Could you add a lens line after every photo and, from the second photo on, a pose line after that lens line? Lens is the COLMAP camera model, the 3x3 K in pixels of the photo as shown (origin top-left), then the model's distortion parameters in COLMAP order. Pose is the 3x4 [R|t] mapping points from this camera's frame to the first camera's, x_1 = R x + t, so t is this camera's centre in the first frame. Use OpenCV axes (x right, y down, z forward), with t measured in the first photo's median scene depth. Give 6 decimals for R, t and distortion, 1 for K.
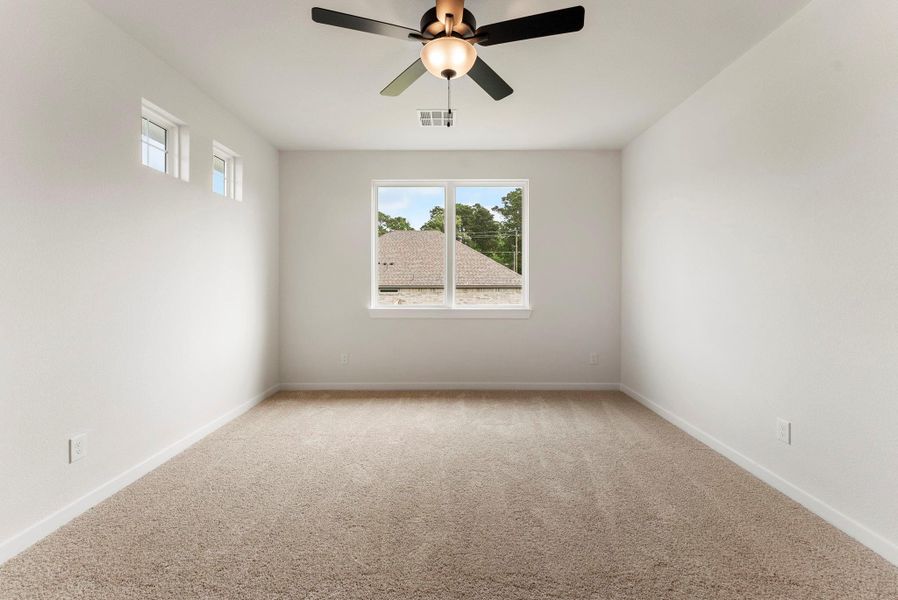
lens RADIAL K [[368.3, 0, 463.0], [0, 368.3, 284.7], [0, 0, 1]] dist [-0.000567, -0.000200]
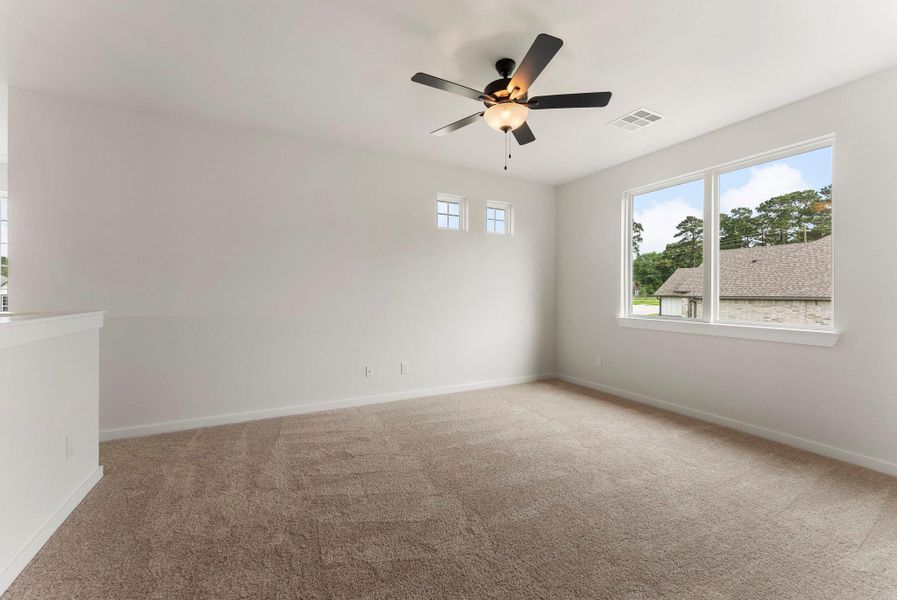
lens RADIAL K [[367.9, 0, 448.5], [0, 367.9, 294.3], [0, 0, 1]] dist [-0.000567, -0.000200]
pose [[0.459643, 0.005461, -0.888087, 0.451802], [-0.007354, 0.999970, 0.002343, 0.000899], [0.888073, 0.005454, 0.459670, 0.103385]]
